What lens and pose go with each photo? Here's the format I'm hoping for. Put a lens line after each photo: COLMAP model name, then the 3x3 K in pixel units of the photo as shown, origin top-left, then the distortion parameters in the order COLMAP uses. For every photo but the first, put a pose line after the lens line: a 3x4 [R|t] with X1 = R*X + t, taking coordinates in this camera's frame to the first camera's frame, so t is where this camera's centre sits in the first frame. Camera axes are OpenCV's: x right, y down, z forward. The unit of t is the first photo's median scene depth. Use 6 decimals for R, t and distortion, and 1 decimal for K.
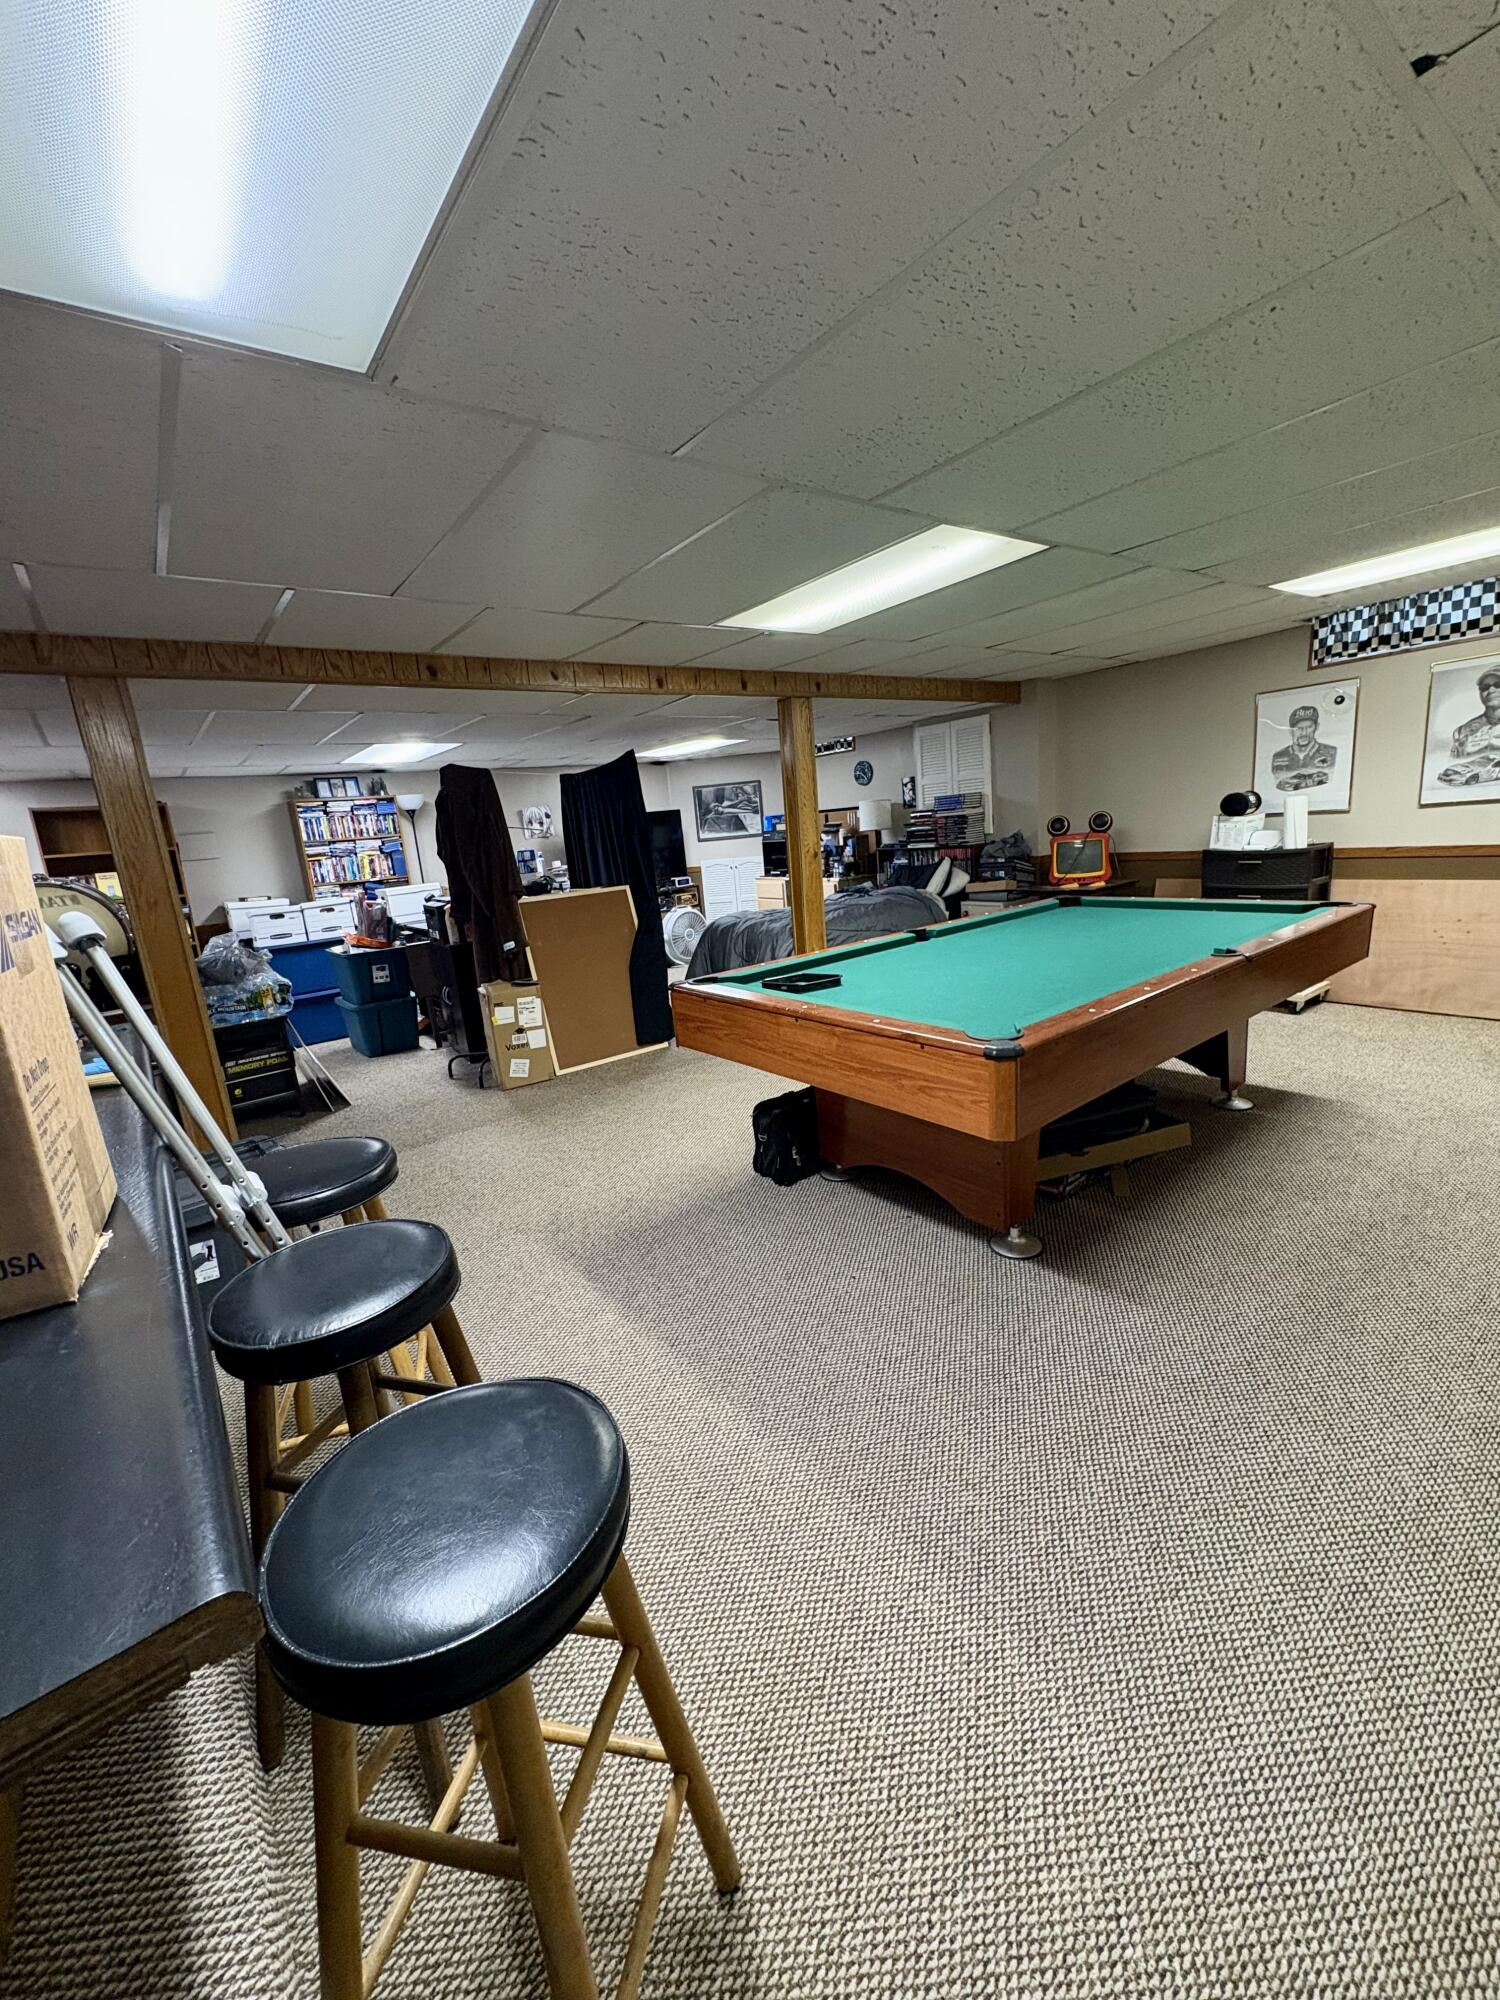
lens RADIAL K [[795.5, 0, 750.0], [0, 795.5, 1000.0], [0, 0, 1]] dist [0.000501, -0.000268]
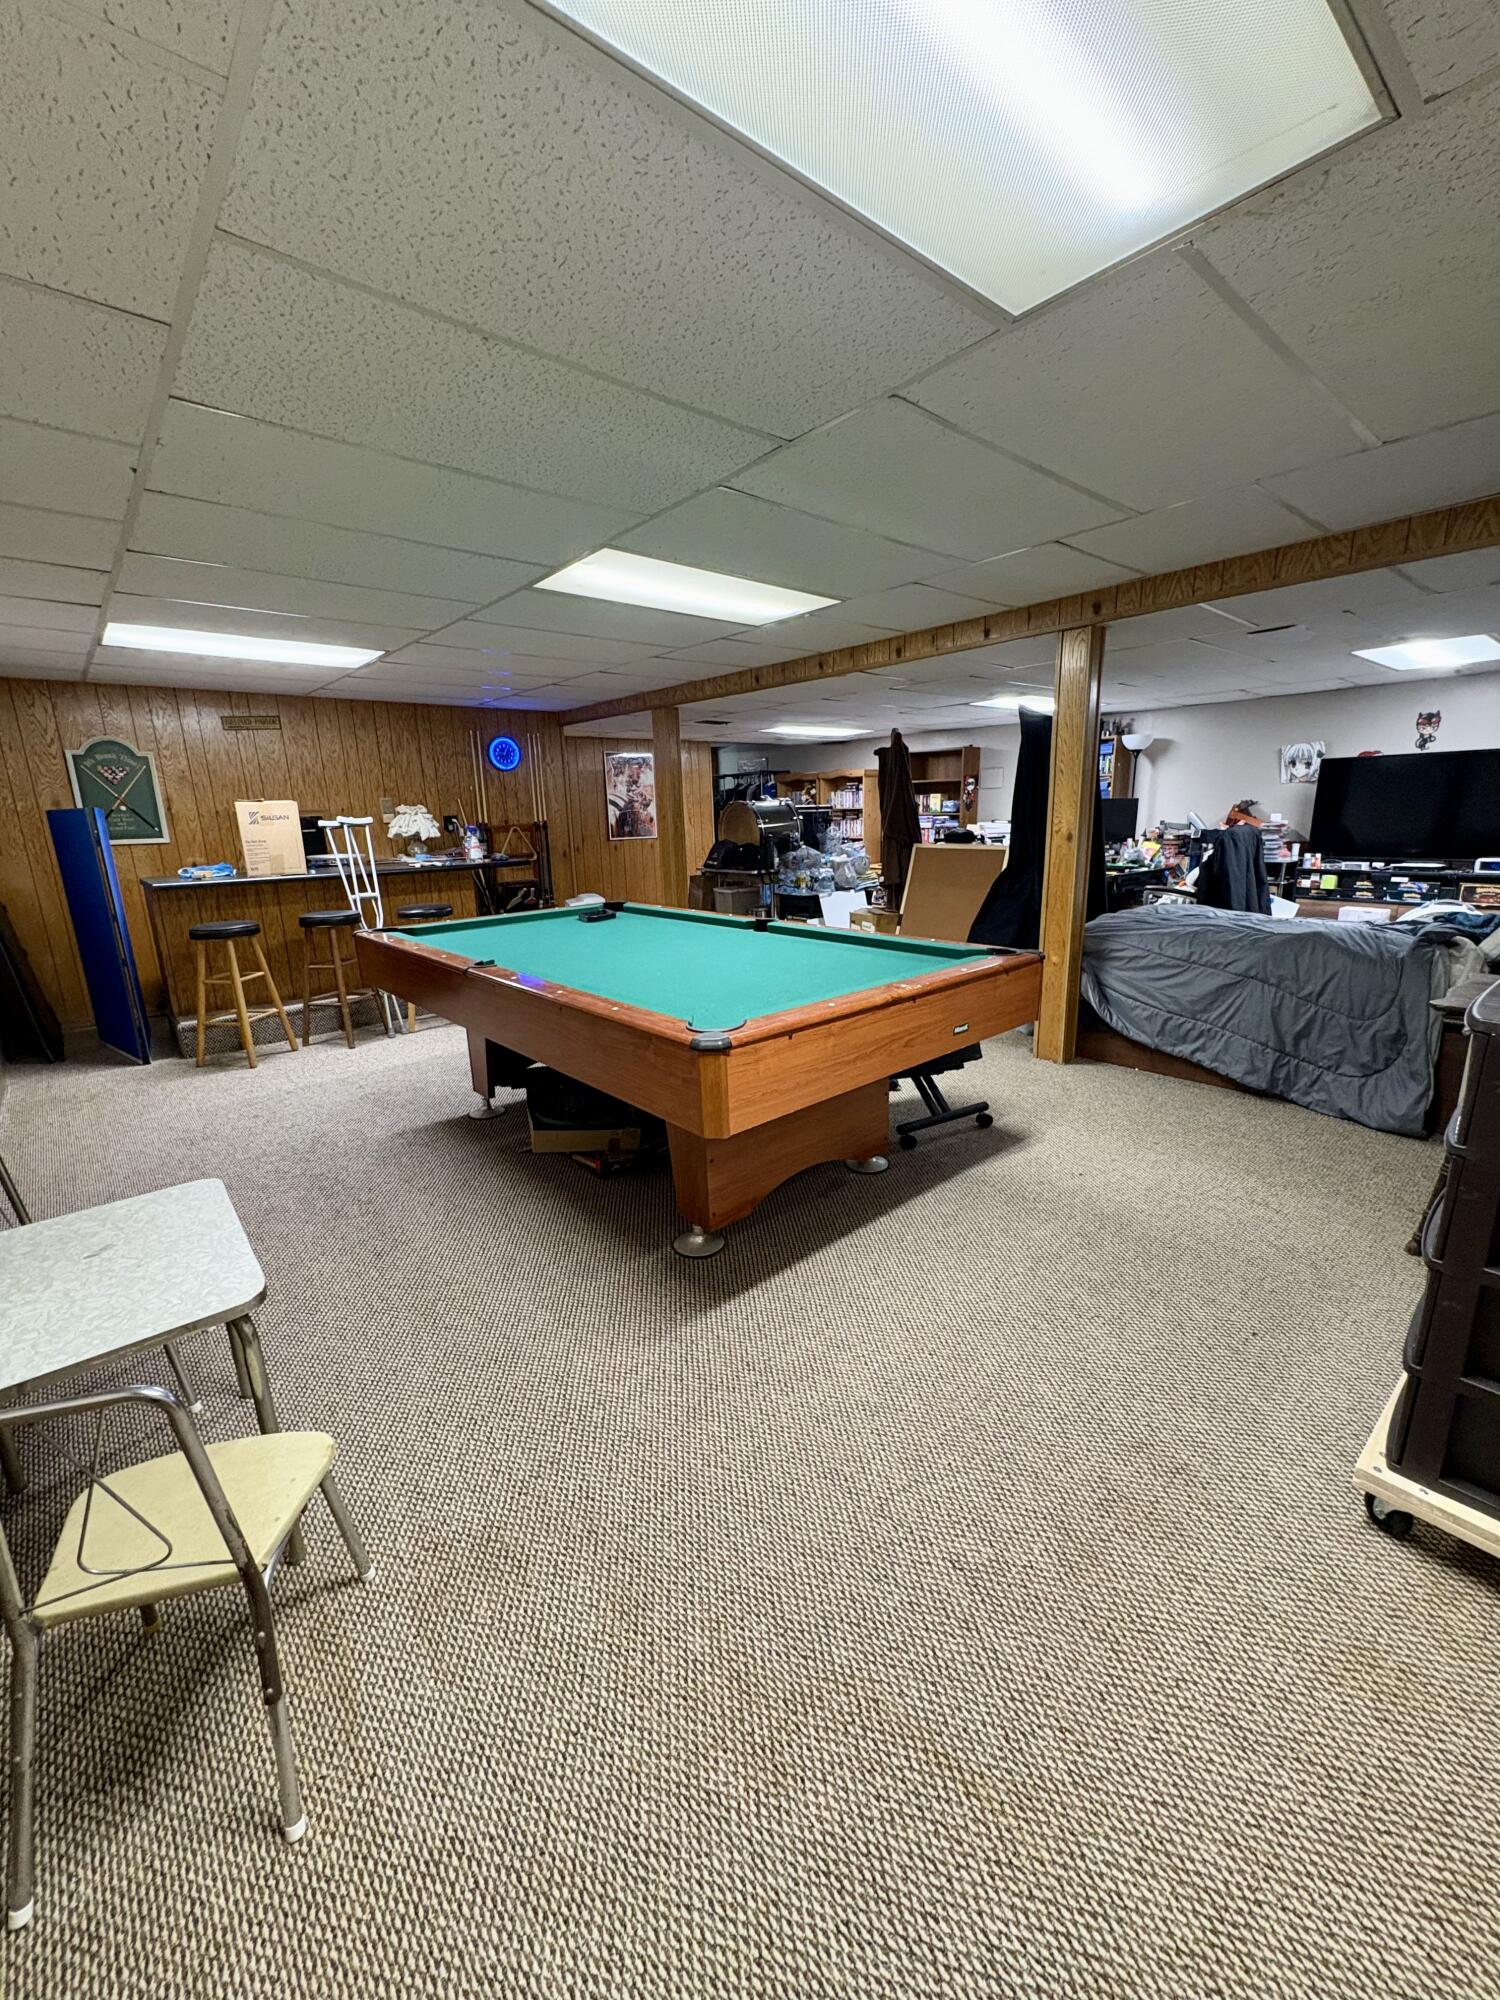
lens RADIAL K [[795.5, 0, 750.0], [0, 795.5, 1000.0], [0, 0, 1]] dist [0.000501, -0.000268]
pose [[0.066958, 0.313639, -0.947178, 1.001314], [-0.198447, 0.934529, 0.295422, -0.240481], [0.977822, 0.168184, 0.124815, 0.752729]]
